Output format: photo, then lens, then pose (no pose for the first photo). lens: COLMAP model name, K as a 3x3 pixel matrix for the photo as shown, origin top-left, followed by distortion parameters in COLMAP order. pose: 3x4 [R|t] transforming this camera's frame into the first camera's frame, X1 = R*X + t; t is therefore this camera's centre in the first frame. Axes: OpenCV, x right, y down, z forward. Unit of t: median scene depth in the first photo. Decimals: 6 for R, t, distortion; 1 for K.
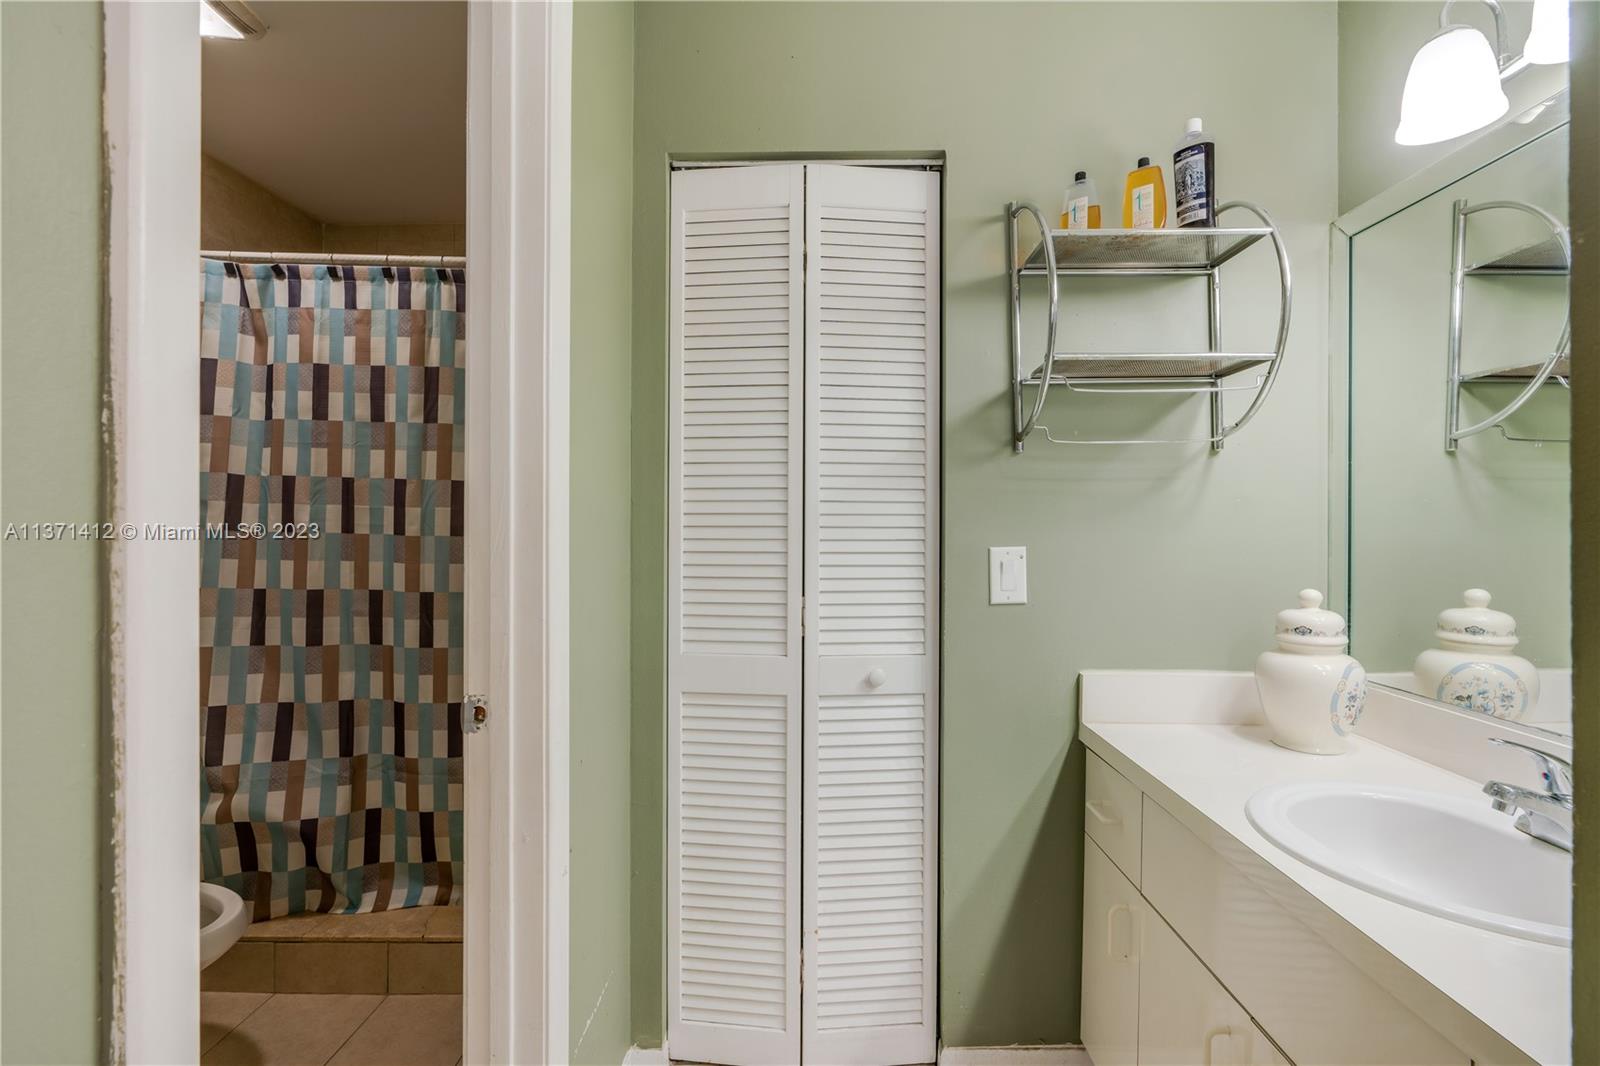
lens RADIAL K [[739.1, 0, 800.0], [0, 739.1, 533.0], [0, 0, 1]] dist [-0.006439, 0.001064]
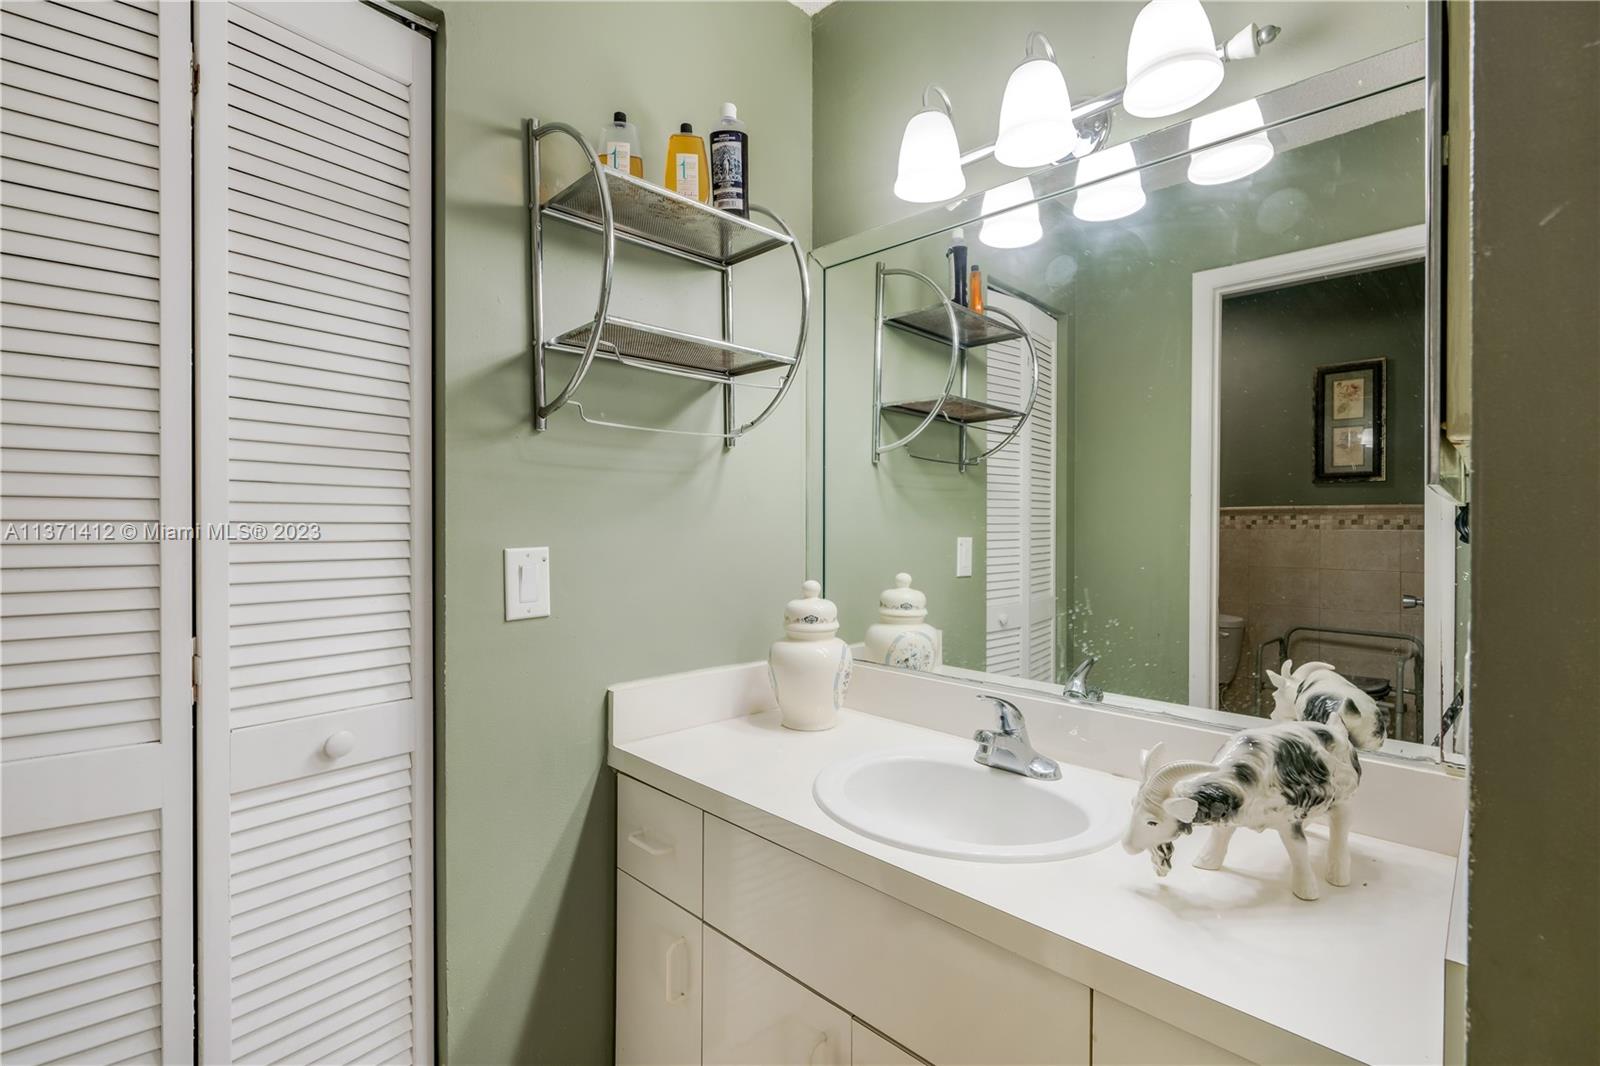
lens RADIAL K [[723.4, 0, 800.0], [0, 723.4, 533.0], [0, 0, 1]] dist [-0.001098, 0.000438]
pose [[0.685730, -0.007067, 0.727822, -0.091504], [0.003705, 0.999974, 0.006220, -0.000709], [-0.727847, -0.001569, 0.685738, 0.250777]]
